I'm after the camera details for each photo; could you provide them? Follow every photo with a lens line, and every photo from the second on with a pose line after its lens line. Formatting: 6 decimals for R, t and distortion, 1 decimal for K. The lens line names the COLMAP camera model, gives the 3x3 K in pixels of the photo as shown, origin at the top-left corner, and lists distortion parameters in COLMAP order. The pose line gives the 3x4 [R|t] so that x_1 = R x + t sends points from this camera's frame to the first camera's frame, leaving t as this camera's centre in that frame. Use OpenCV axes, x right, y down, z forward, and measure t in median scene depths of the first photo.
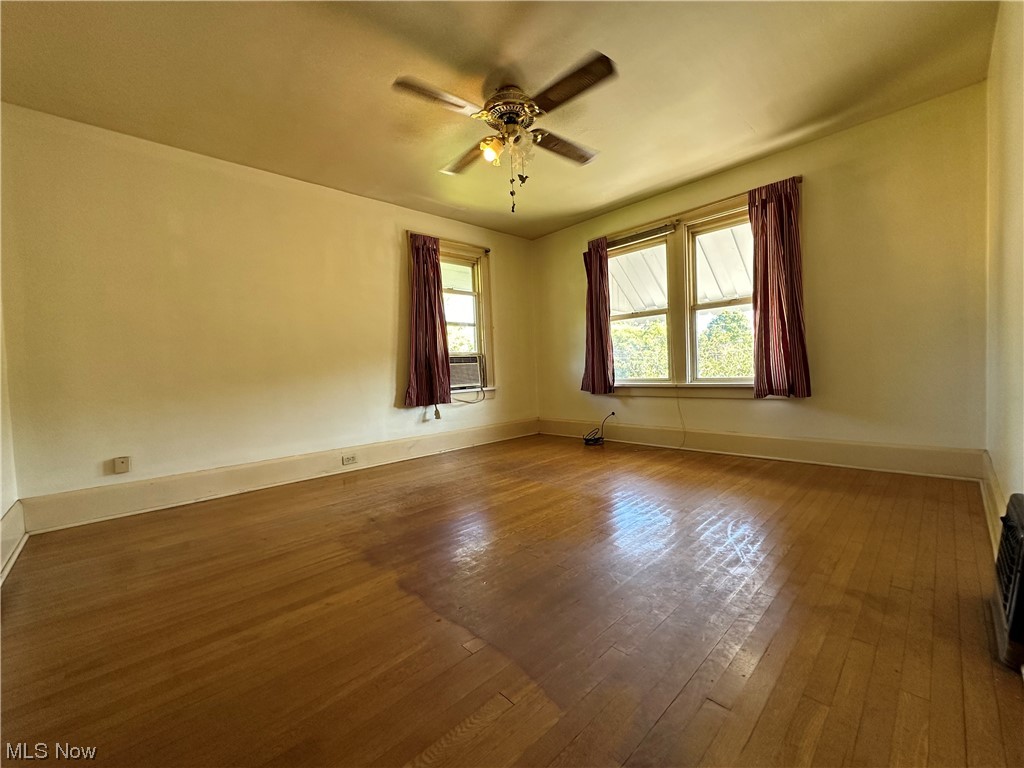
lens RADIAL K [[407.6, 0, 511.9], [0, 407.6, 384.3], [0, 0, 1]] dist [-0.002187, -0.000310]
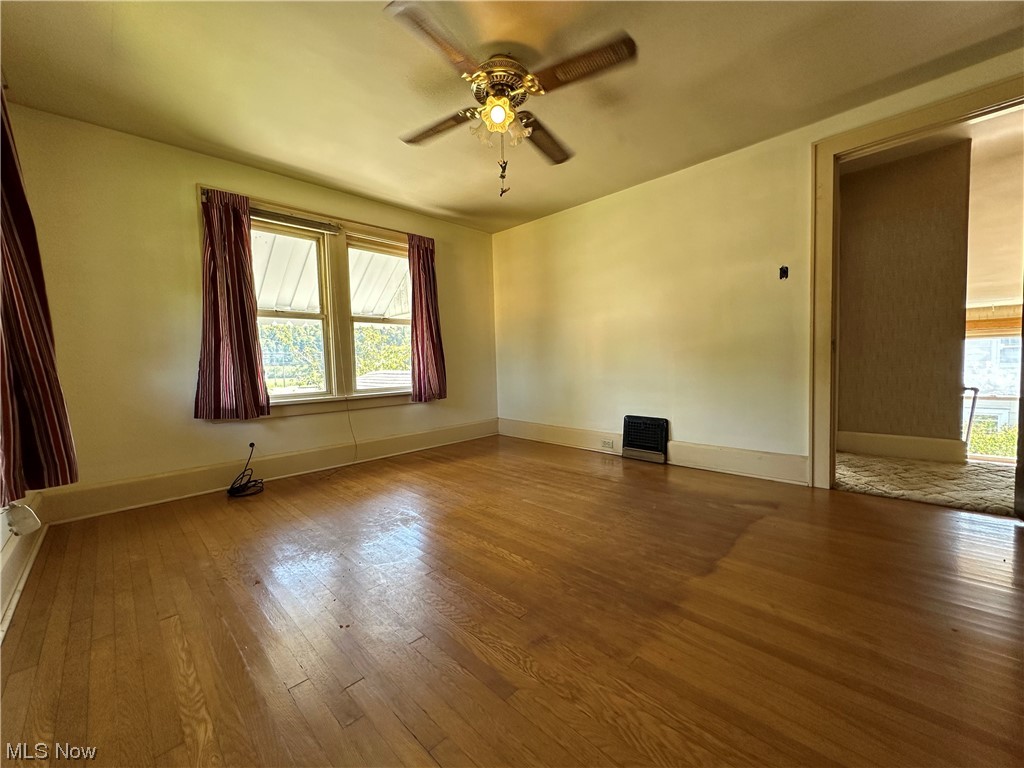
lens RADIAL K [[407.6, 0, 509.7], [0, 407.6, 387.6], [0, 0, 1]] dist [-0.002187, -0.000310]
pose [[-0.028075, -0.017977, 0.999444, -1.354320], [0.067798, 0.997502, 0.019847, -0.034878], [-0.997304, 0.068318, -0.026787, 1.576371]]
